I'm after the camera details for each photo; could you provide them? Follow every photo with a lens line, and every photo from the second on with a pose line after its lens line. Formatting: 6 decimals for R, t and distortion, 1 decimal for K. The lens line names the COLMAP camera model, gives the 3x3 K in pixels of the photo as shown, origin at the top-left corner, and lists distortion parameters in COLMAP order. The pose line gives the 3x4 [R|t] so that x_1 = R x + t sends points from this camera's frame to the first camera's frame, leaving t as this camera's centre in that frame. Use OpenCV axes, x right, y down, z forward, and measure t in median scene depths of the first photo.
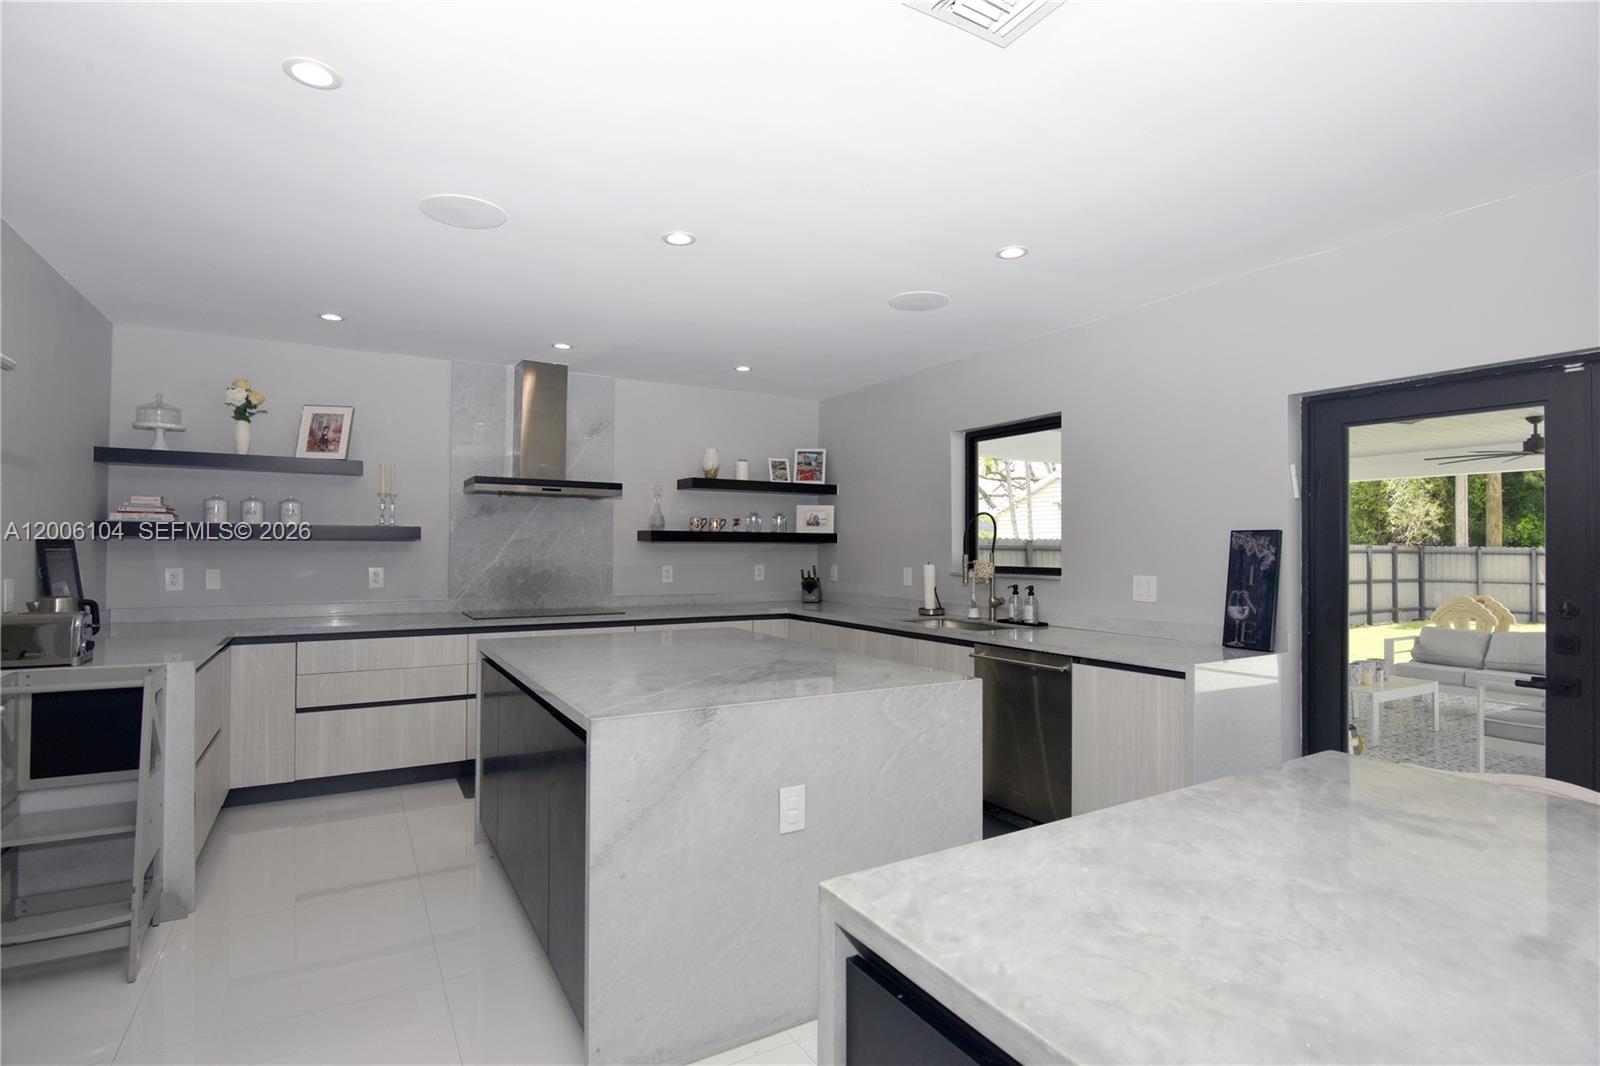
lens RADIAL K [[783.9, 0, 797.6], [0, 783.9, 532.8], [0, 0, 1]] dist [-0.017568, -0.001311]
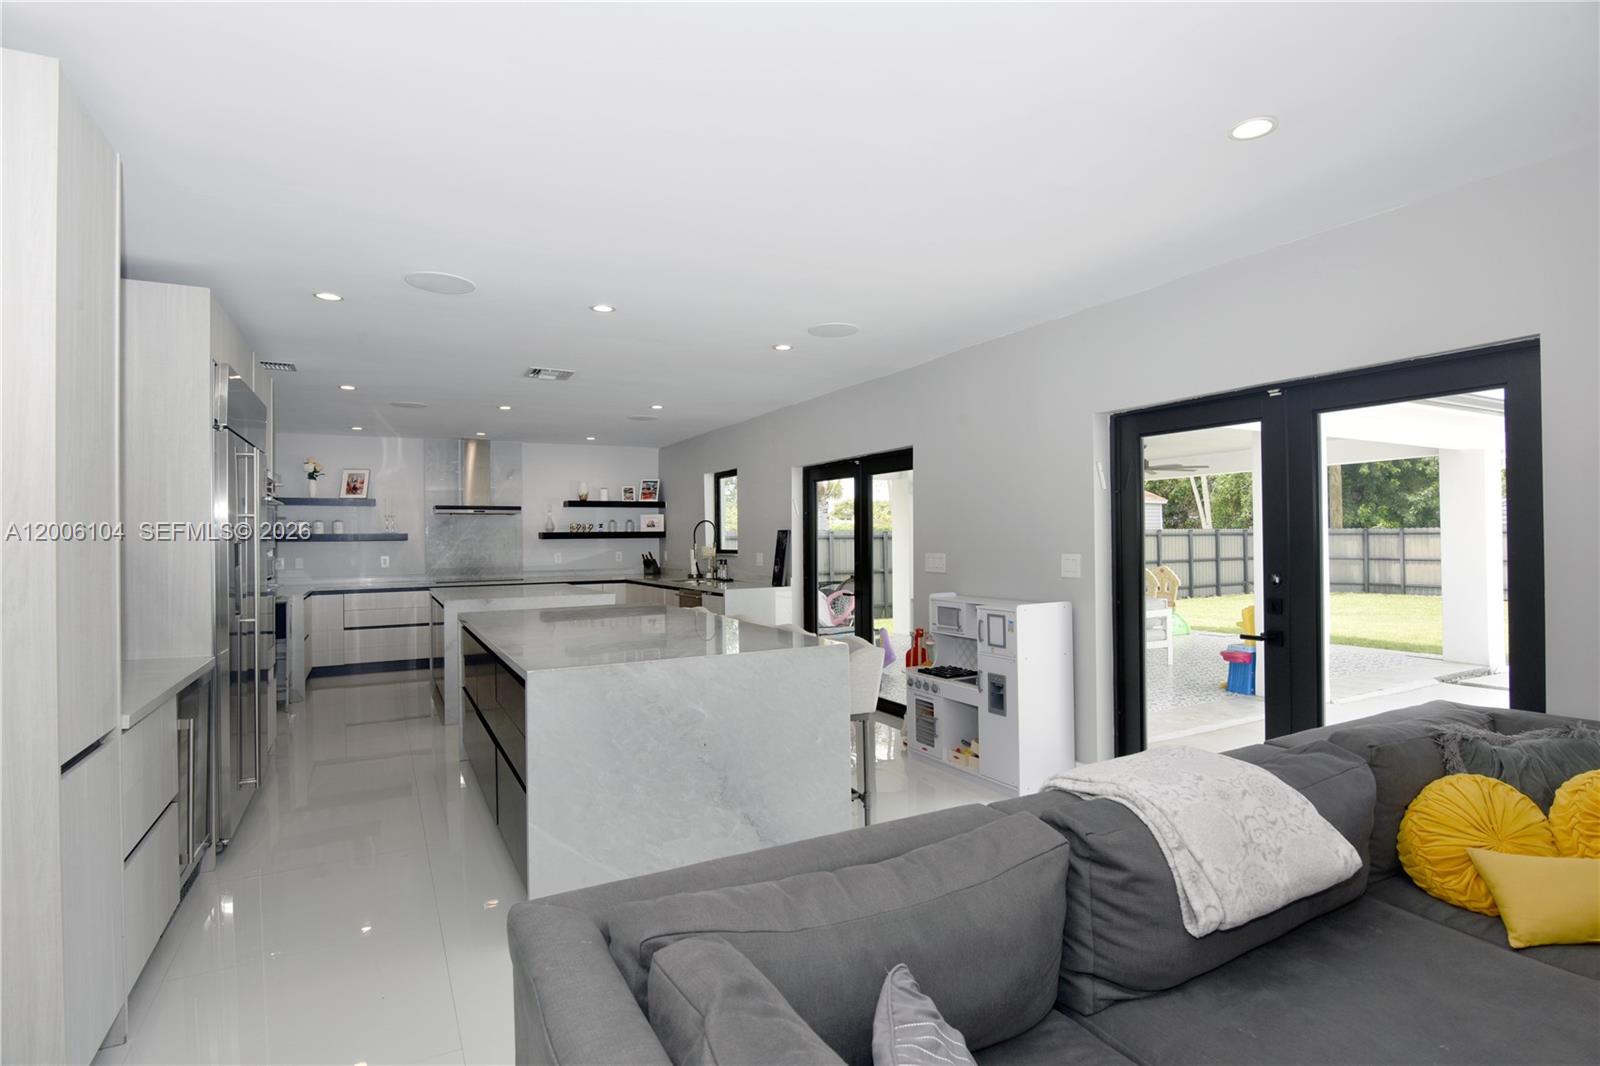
lens RADIAL K [[783.9, 0, 797.6], [0, 783.9, 532.8], [0, 0, 1]] dist [-0.017568, -0.001311]
pose [[0.999291, -0.017424, -0.033383, 0.412976], [0.017827, 0.999771, 0.011820, -0.011952], [0.033170, -0.012406, 0.999373, -0.670748]]
